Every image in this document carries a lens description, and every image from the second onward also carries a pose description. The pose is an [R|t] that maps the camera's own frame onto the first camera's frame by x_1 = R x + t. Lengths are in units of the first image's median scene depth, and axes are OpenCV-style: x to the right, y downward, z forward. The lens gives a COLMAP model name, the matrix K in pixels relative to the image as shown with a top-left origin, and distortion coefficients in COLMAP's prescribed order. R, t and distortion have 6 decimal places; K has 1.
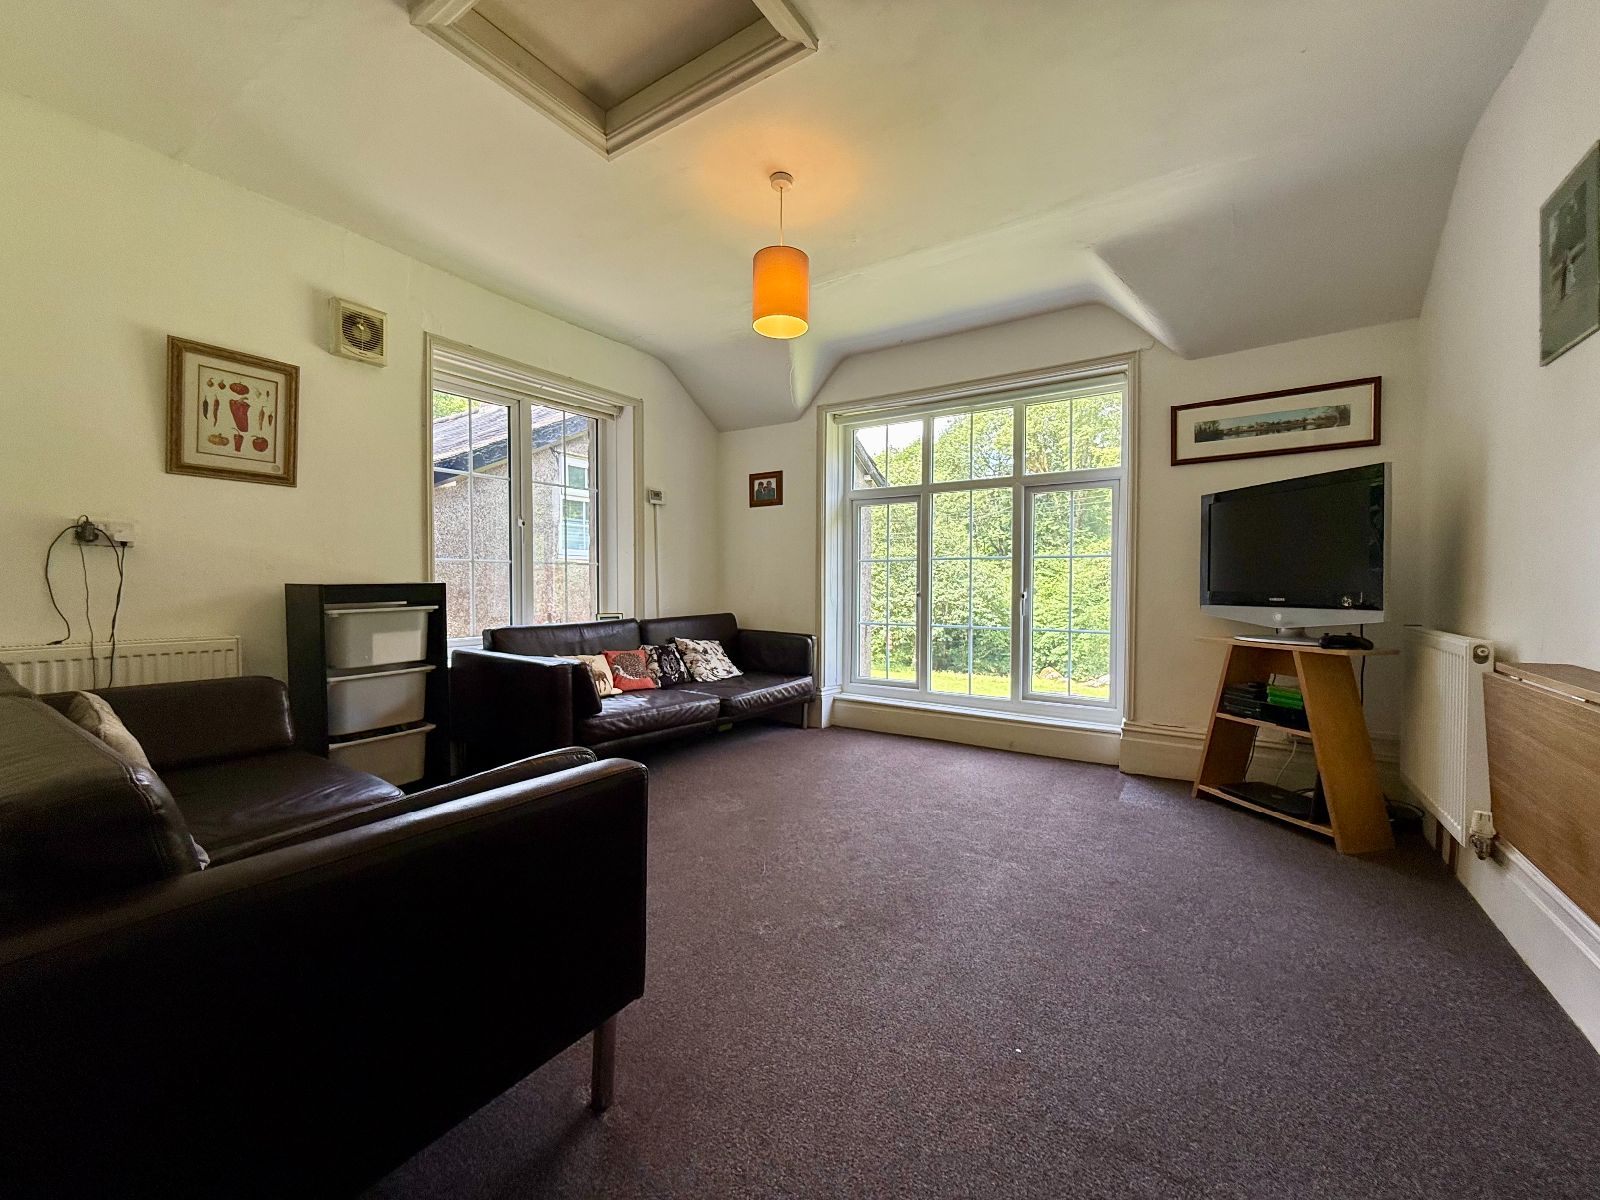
lens RADIAL K [[635.0, 0, 806.5], [0, 635.0, 595.1], [0, 0, 1]] dist [-0.008611, -0.000299]
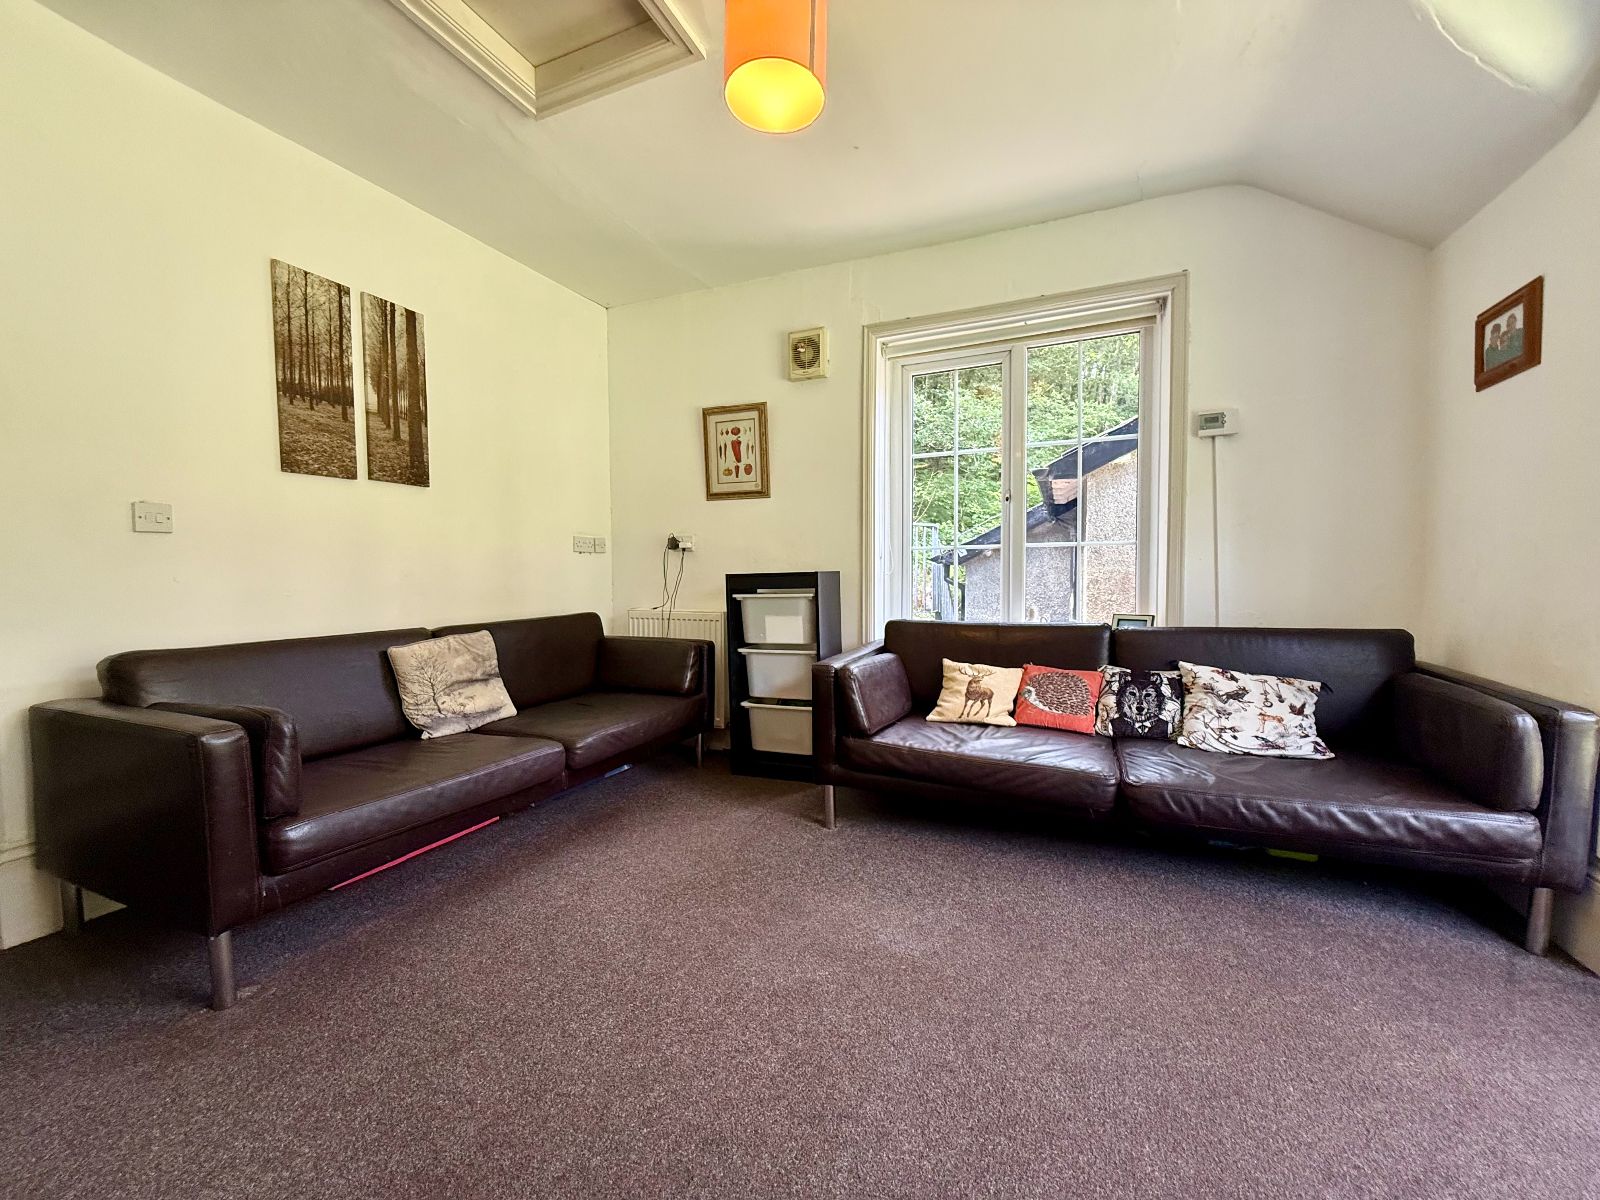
lens RADIAL K [[635.0, 0, 804.9], [0, 635.0, 597.7], [0, 0, 1]] dist [-0.008611, -0.000299]
pose [[0.176524, 0.031523, -0.983791, 0.468292], [-0.010687, 0.999490, 0.030108, -0.008743], [0.984238, 0.005199, 0.176771, 0.854931]]
